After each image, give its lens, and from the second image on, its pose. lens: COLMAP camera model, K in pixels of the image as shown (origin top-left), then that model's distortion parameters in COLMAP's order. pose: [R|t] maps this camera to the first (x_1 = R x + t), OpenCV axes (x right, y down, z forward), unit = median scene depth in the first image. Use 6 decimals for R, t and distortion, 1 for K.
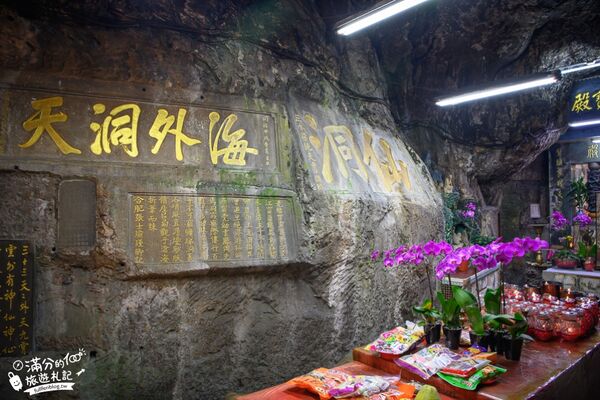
lens RADIAL K [[418.1, 0, 300.0], [0, 418.1, 200.0], [0, 0, 1]] dist [-0.069972, 0.018889]
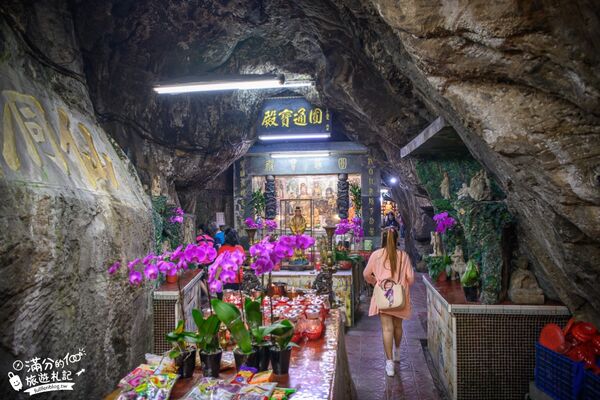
lens RADIAL K [[418.1, 0, 300.0], [0, 418.1, 200.0], [0, 0, 1]] dist [-0.069972, 0.018889]
pose [[0.716591, 0.022151, 0.697141, -0.046359], [0.000662, 0.999474, -0.032439, 0.024486], [-0.697493, 0.023707, 0.716199, 0.178273]]
